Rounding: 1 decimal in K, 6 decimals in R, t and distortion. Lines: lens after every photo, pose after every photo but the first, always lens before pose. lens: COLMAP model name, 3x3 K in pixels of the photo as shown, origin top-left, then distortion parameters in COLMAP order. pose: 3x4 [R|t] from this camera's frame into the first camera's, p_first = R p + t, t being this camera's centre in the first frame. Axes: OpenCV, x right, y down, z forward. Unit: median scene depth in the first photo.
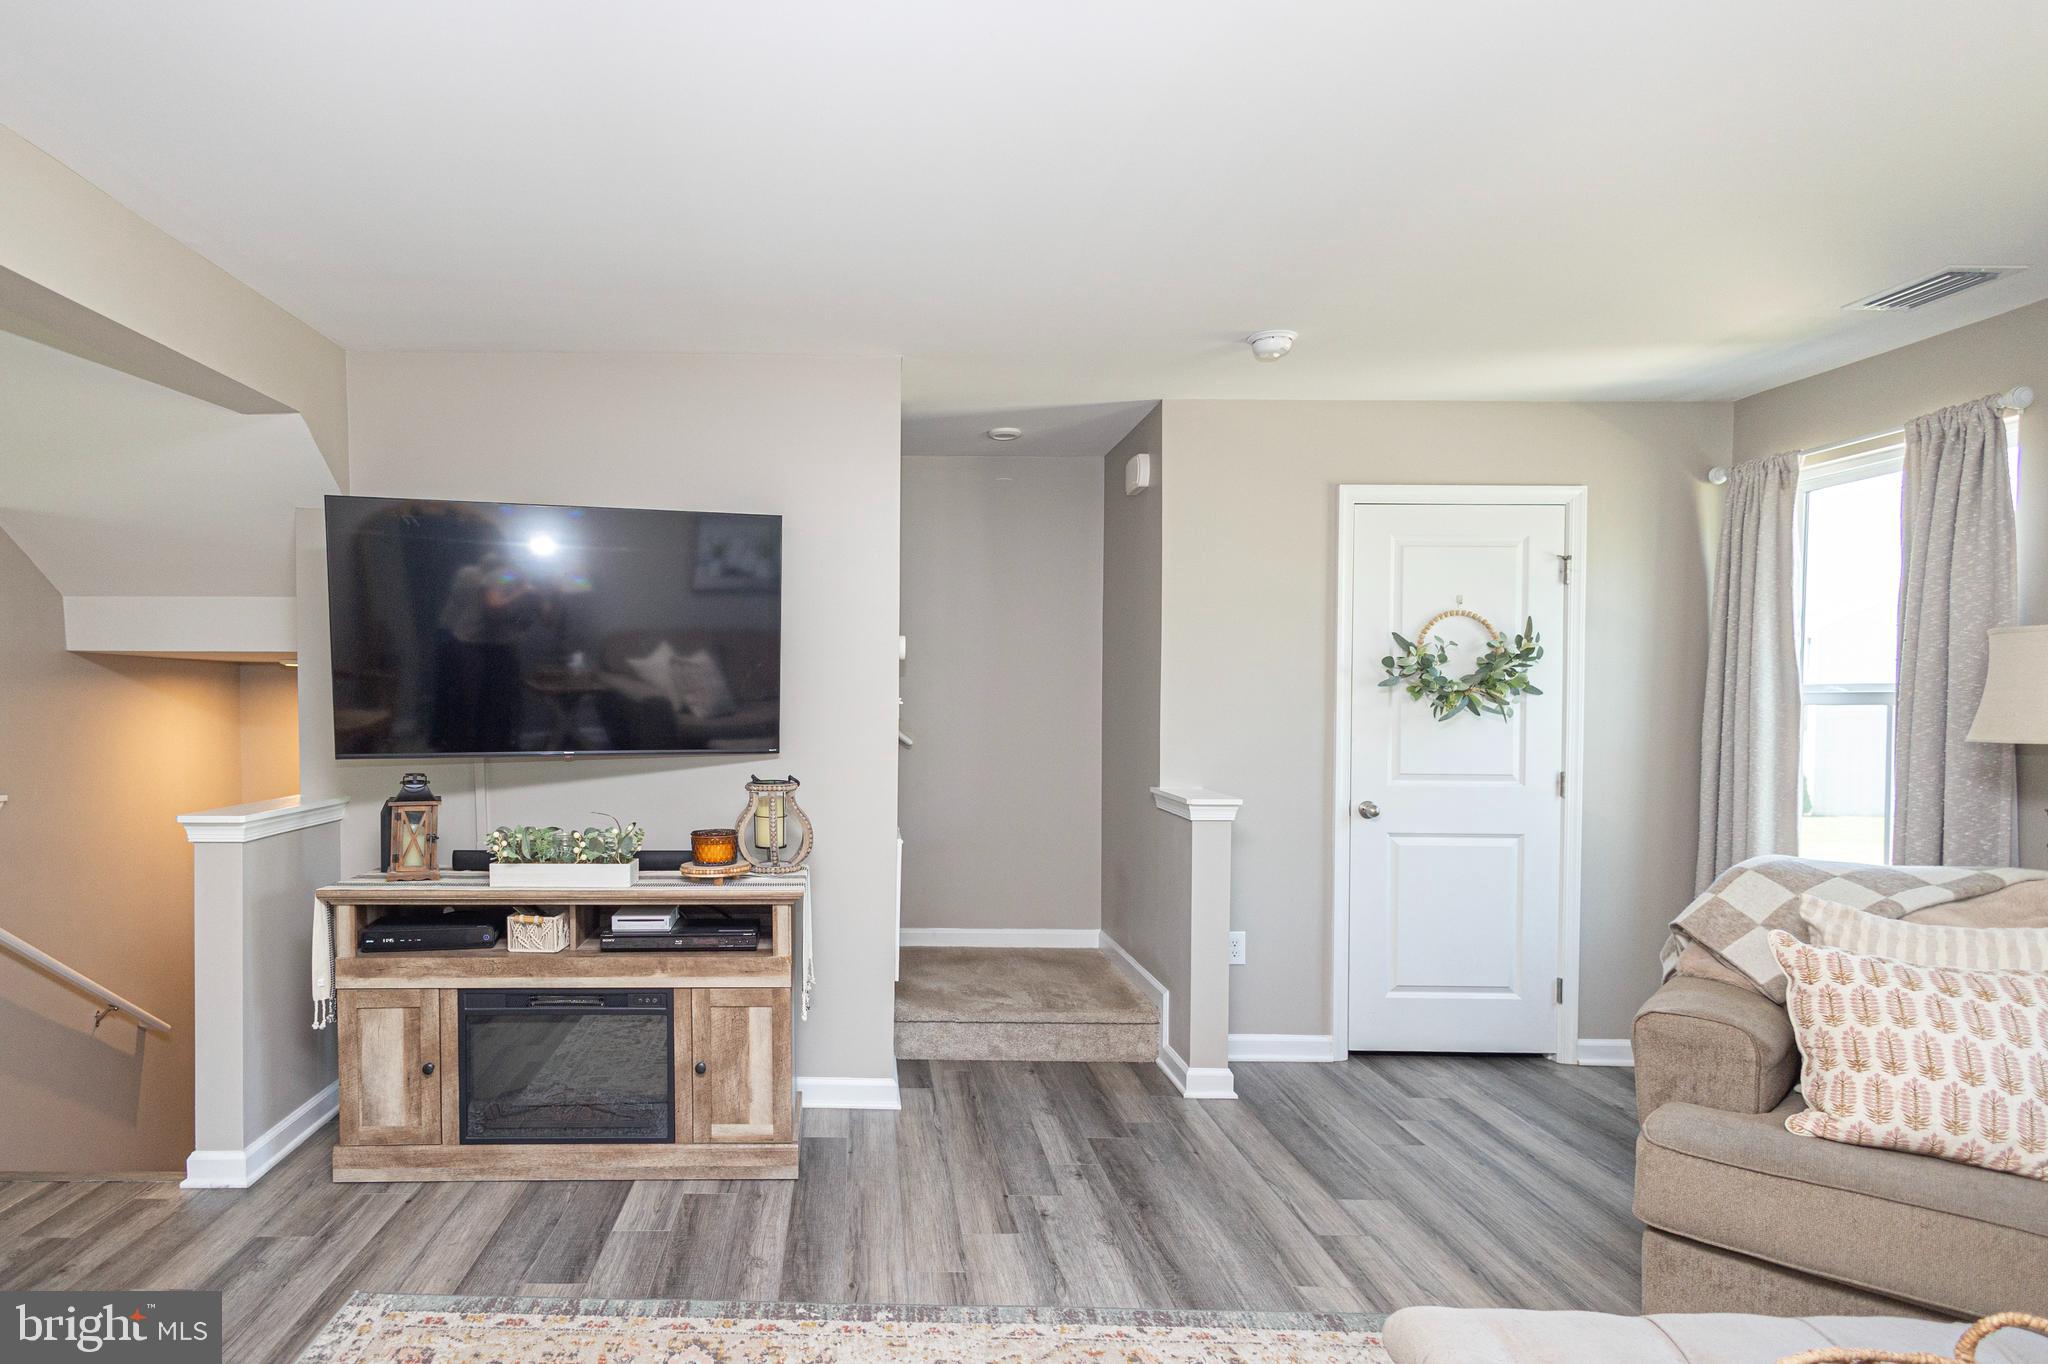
lens RADIAL K [[1114.6, 0, 882.5], [0, 1114.6, 724.4], [0, 0, 1]] dist [0.011092, -0.002077]
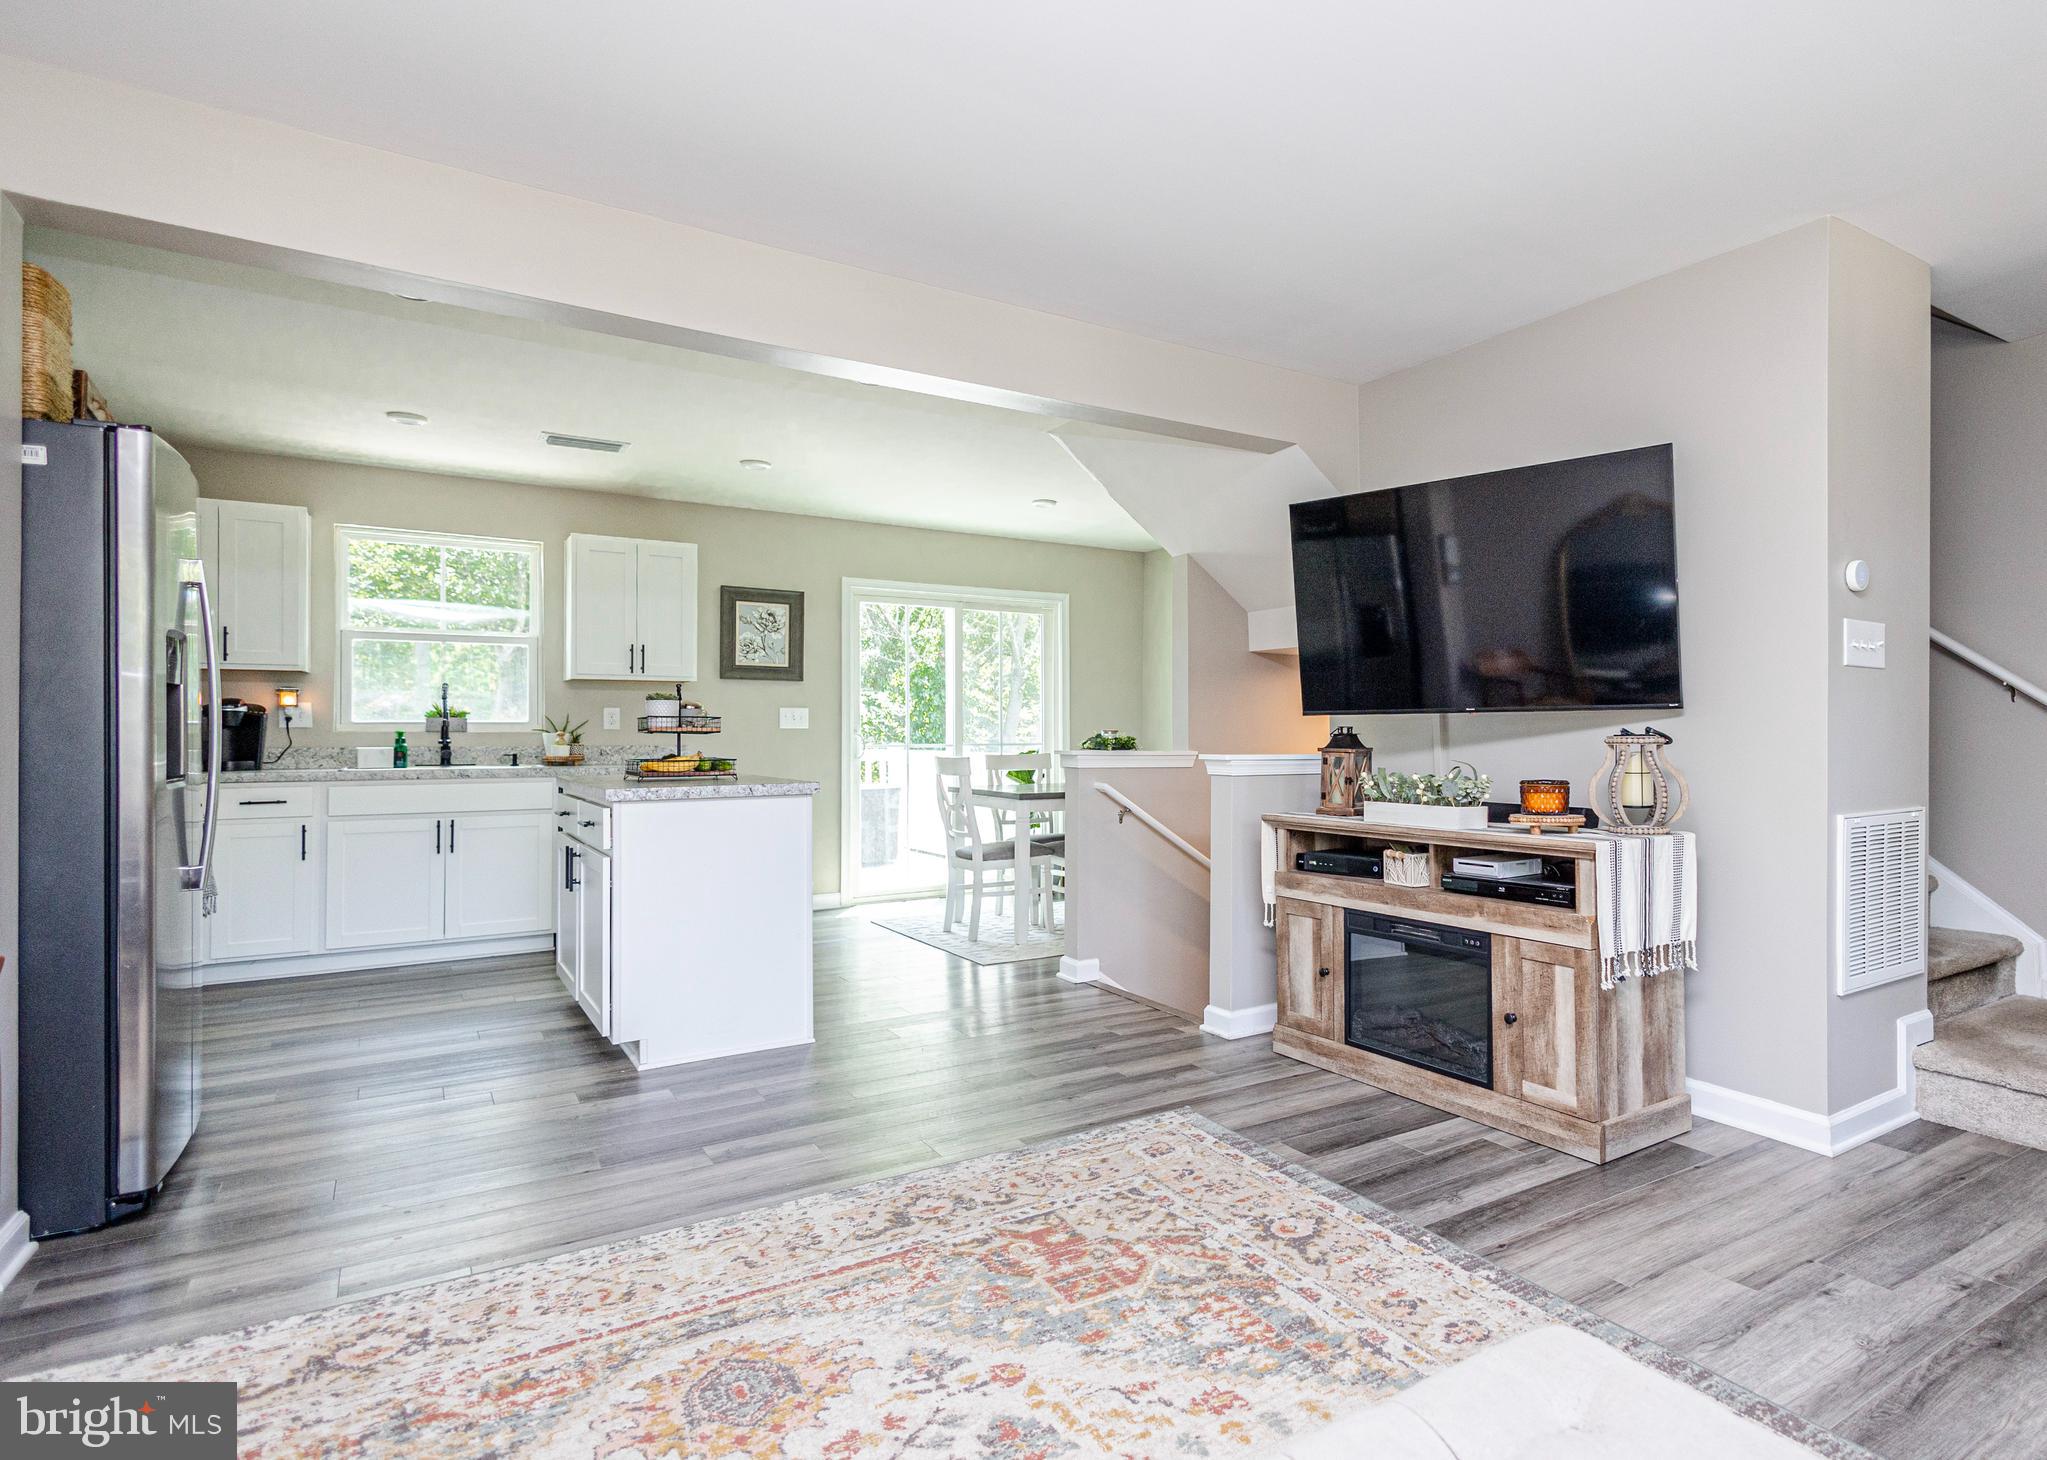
lens RADIAL K [[1144.9, 0, 1220.3], [0, 1144.9, 737.0], [0, 0, 1]] dist [-0.027762, -0.000060]
pose [[0.572780, -0.006871, -0.819680, 0.504778], [-0.018263, 0.999610, -0.021141, 0.087139], [0.819506, 0.027079, 0.572431, 0.214352]]
